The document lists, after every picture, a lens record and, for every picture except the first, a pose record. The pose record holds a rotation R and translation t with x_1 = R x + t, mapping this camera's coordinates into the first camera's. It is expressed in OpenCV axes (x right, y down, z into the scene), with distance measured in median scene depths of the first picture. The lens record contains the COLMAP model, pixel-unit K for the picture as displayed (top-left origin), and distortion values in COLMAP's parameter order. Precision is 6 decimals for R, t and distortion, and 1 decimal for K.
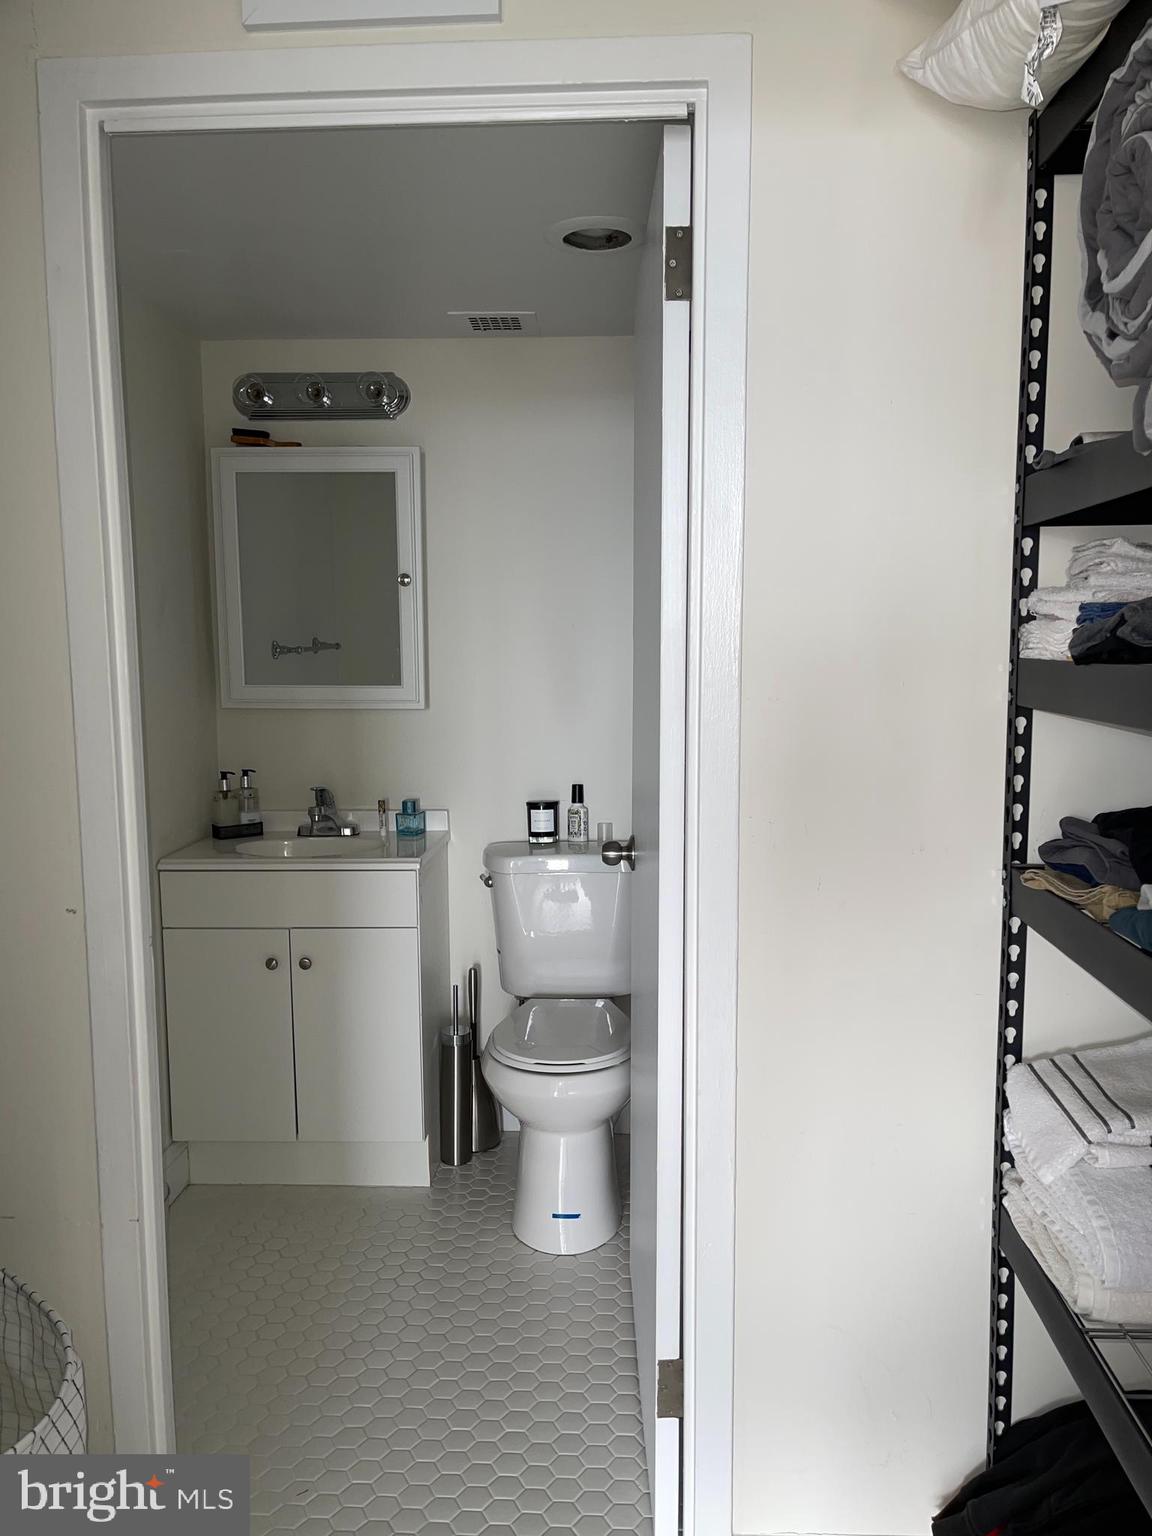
lens RADIAL K [[1160.7, 0, 595.0], [0, 1160.7, 784.0], [0, 0, 1]] dist [0.057564, -0.064643]
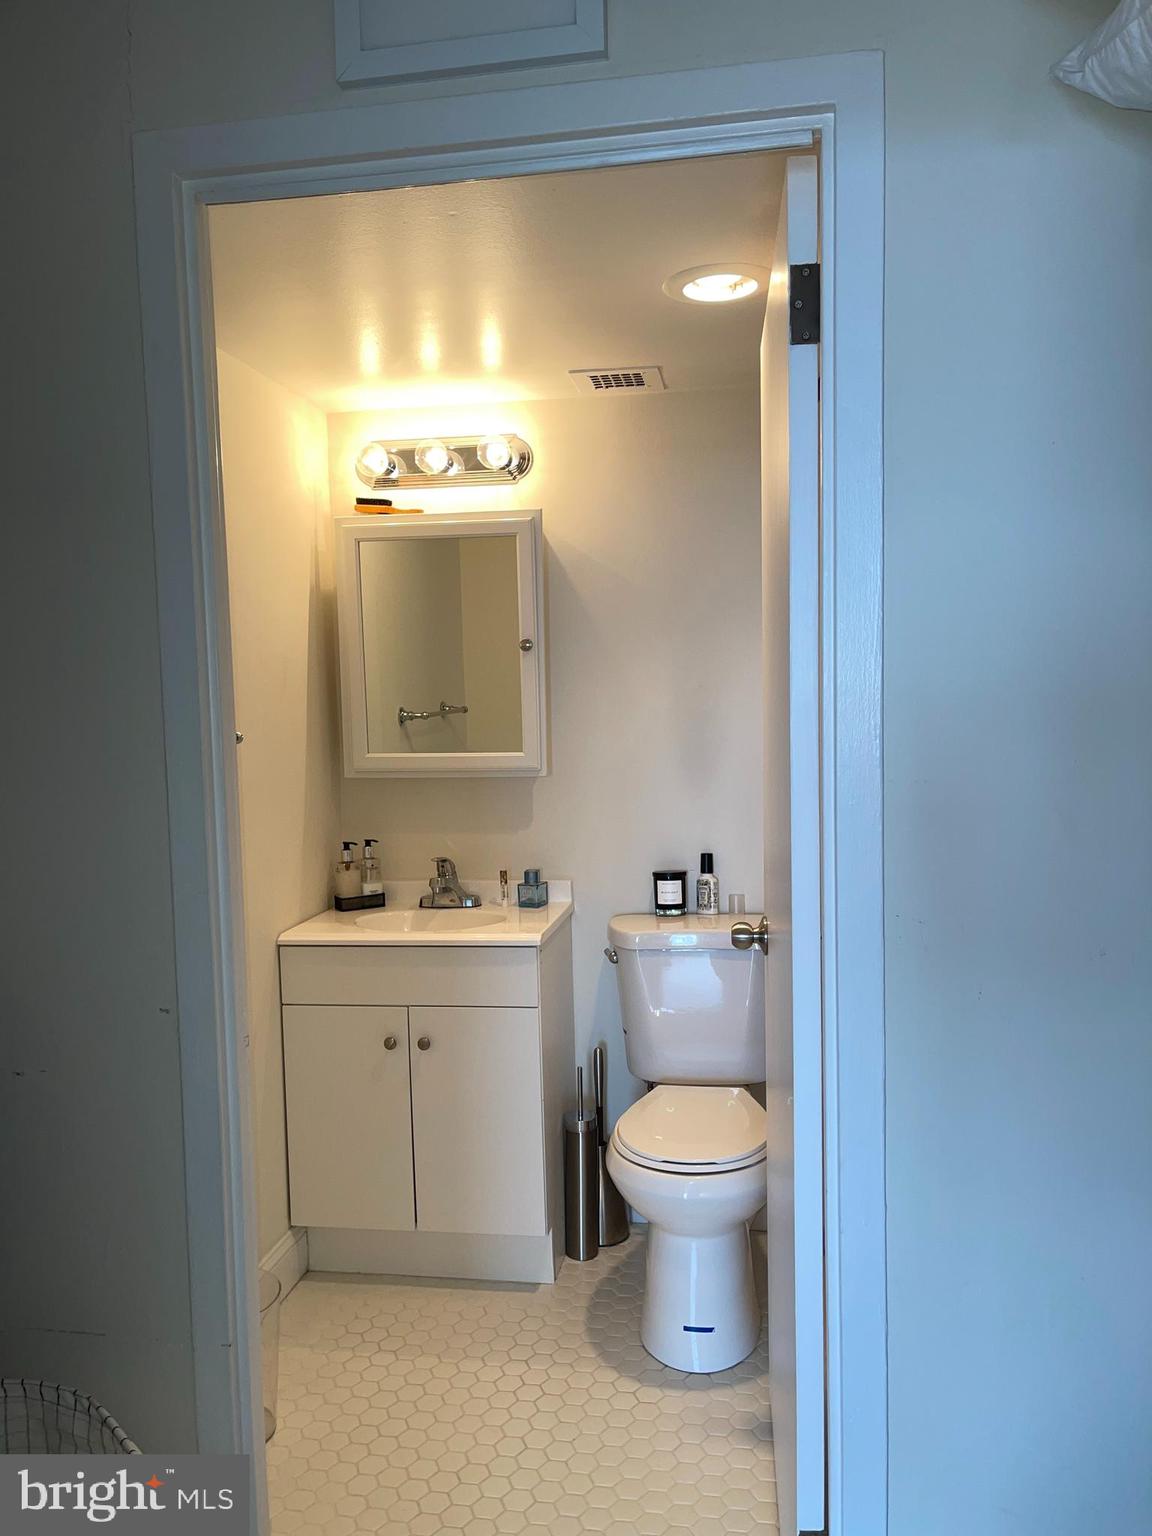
lens RADIAL K [[1160.7, 0, 596.8], [0, 1160.7, 778.4], [0, 0, 1]] dist [0.057564, -0.064643]
pose [[0.993295, -0.010487, -0.115133, 0.005826], [0.004980, 0.998834, -0.048020, -0.016715], [0.115502, 0.047125, 0.992189, 0.048715]]
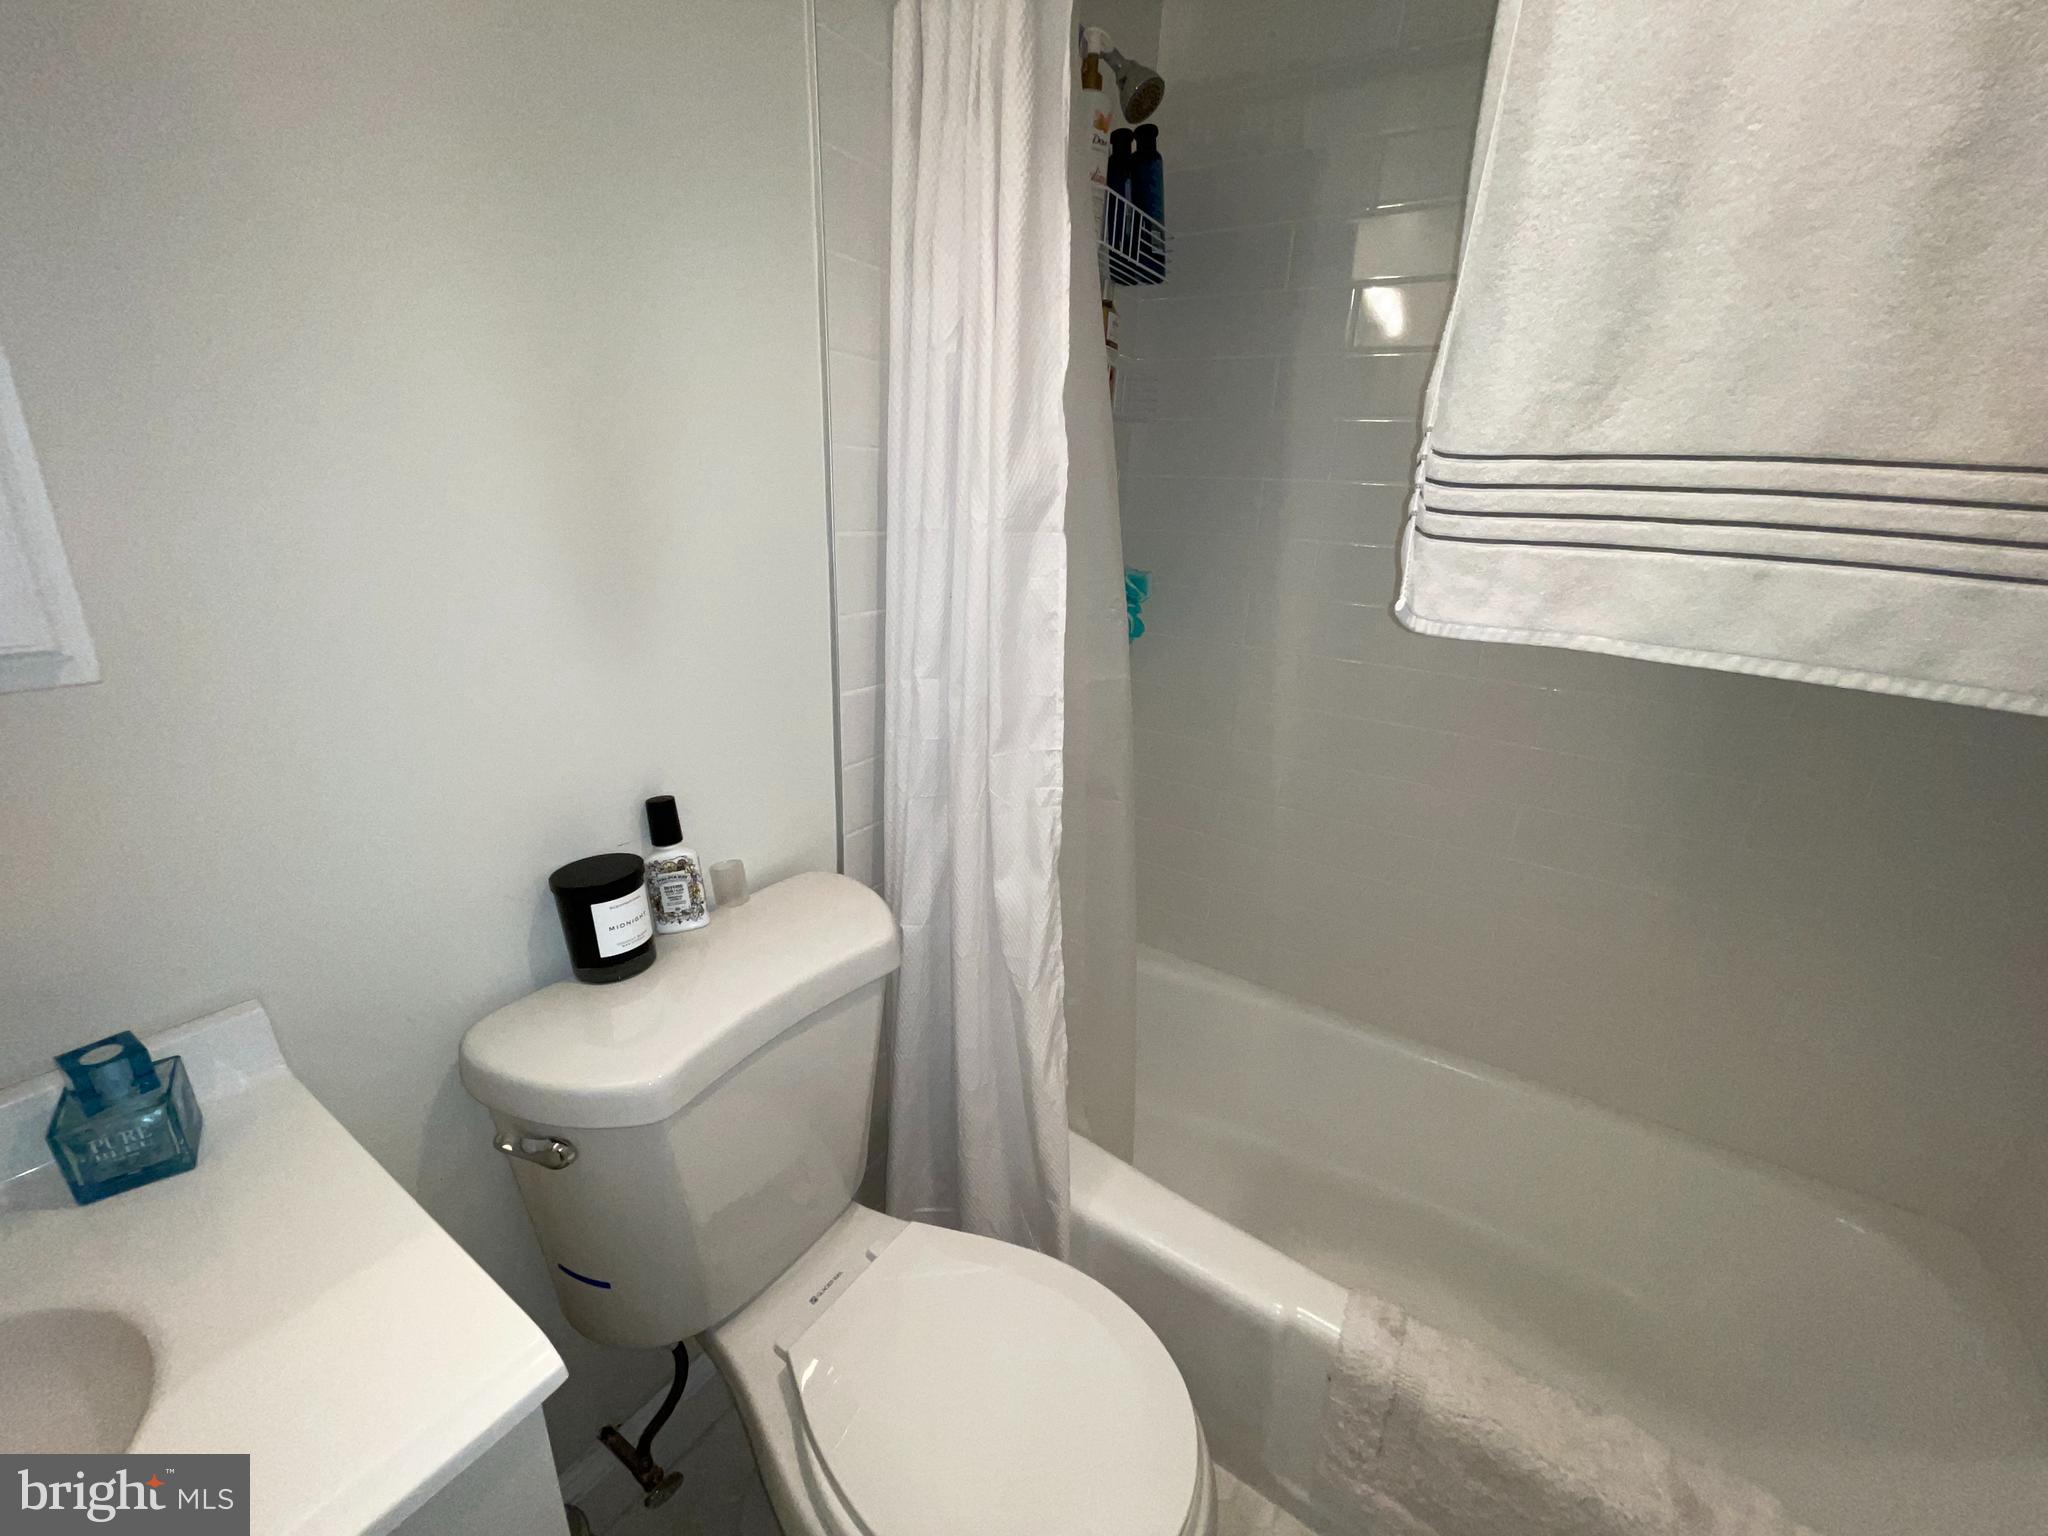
lens RADIAL K [[824.4, 0, 1030.0], [0, 824.4, 780.3], [0, 0, 1]] dist [-0.006761, 0.000047]
pose [[0.506987, -0.258341, 0.822328, -0.195928], [0.055991, 0.961884, 0.267663, -0.080550], [-0.860133, -0.089659, 0.502128, 0.784168]]
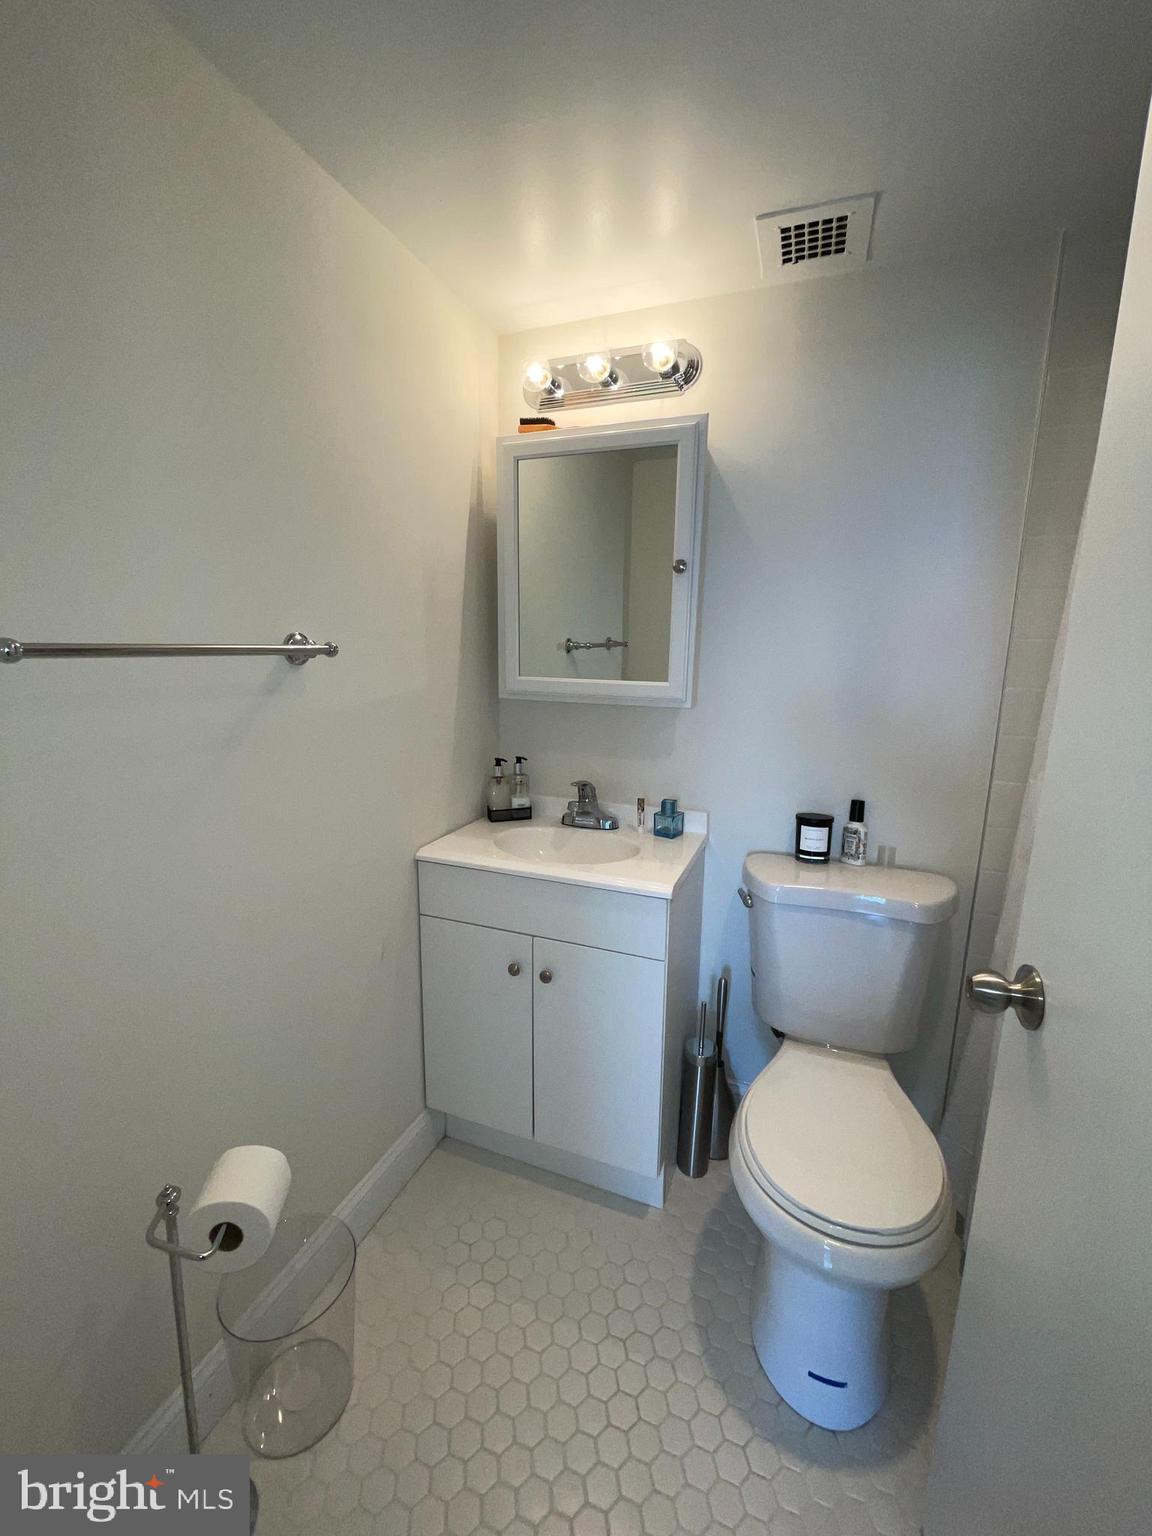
lens RADIAL K [[618.3, 0, 579.7], [0, 618.3, 765.0], [0, 0, 1]] dist [-0.006761, 0.000047]
pose [[0.945710, 0.078192, -0.315467, -0.073546], [-0.058237, 0.995688, 0.072208, -0.051214], [0.319753, -0.049915, 0.946185, 0.511949]]
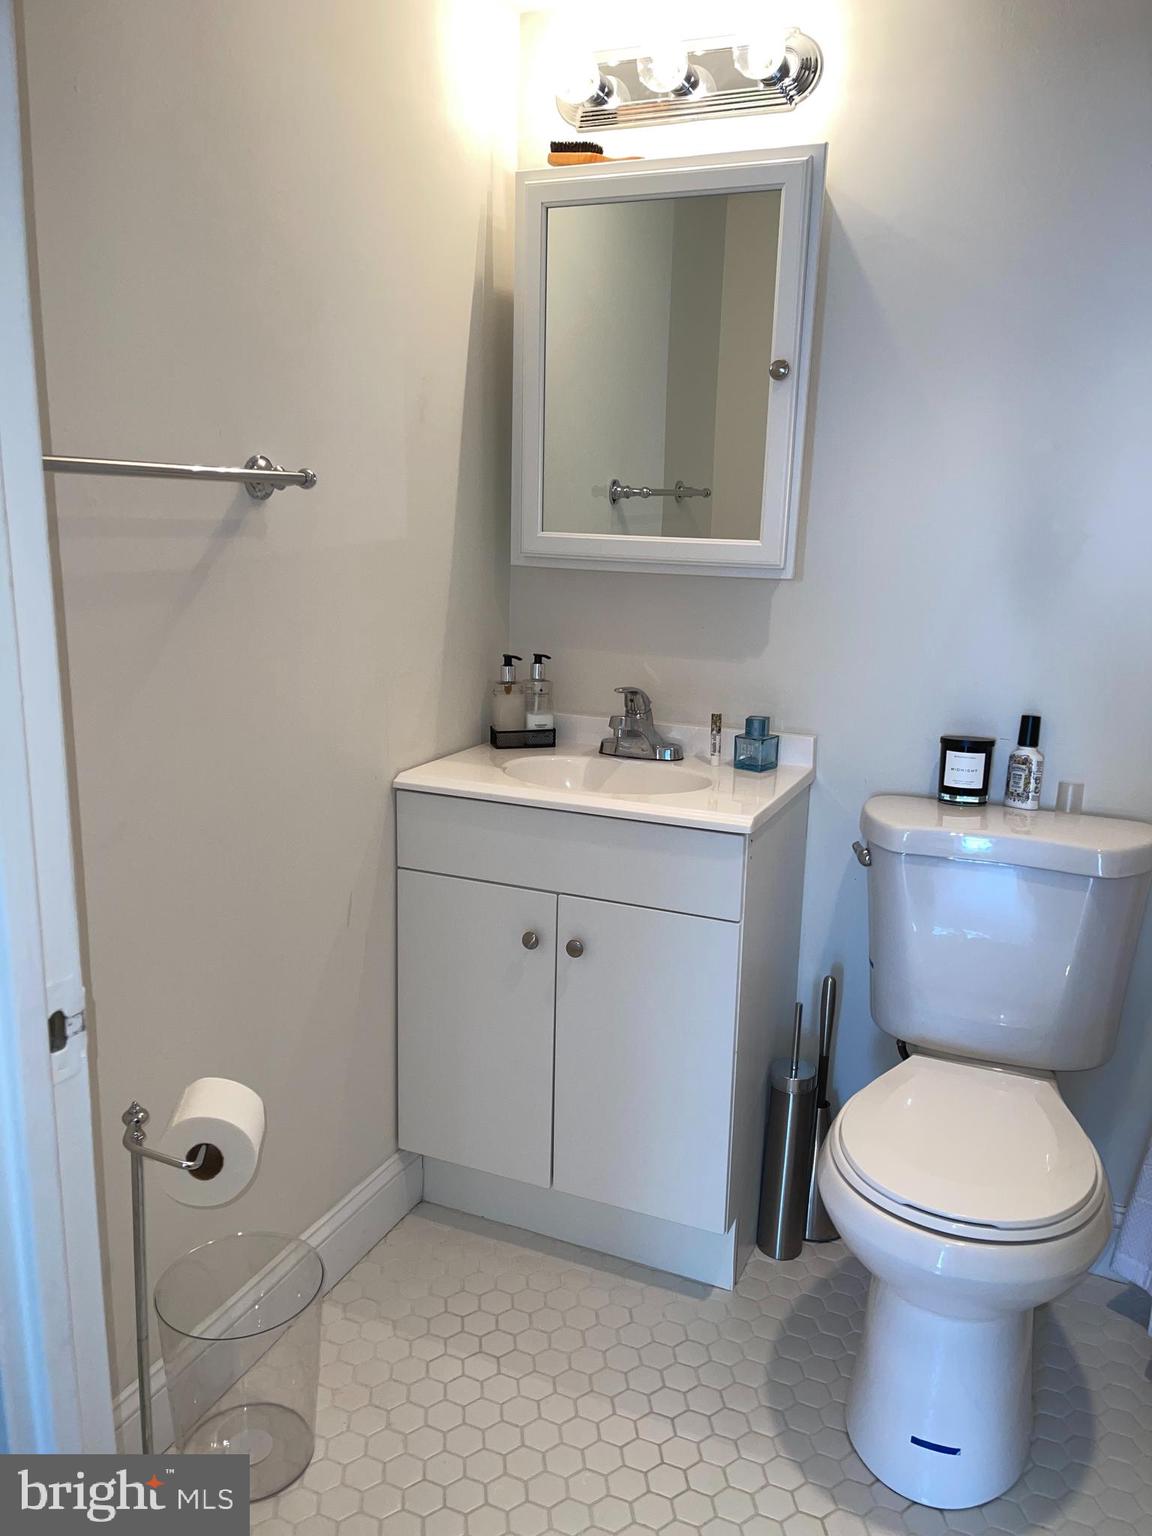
lens RADIAL K [[1160.7, 0, 586.2], [0, 1160.7, 782.4], [0, 0, 1]] dist [0.057564, -0.064643]
pose [[0.932572, 0.110310, -0.343717, -0.019240], [-0.075980, 0.990818, 0.111837, -0.017027], [0.352897, -0.078180, 0.932390, 0.356494]]
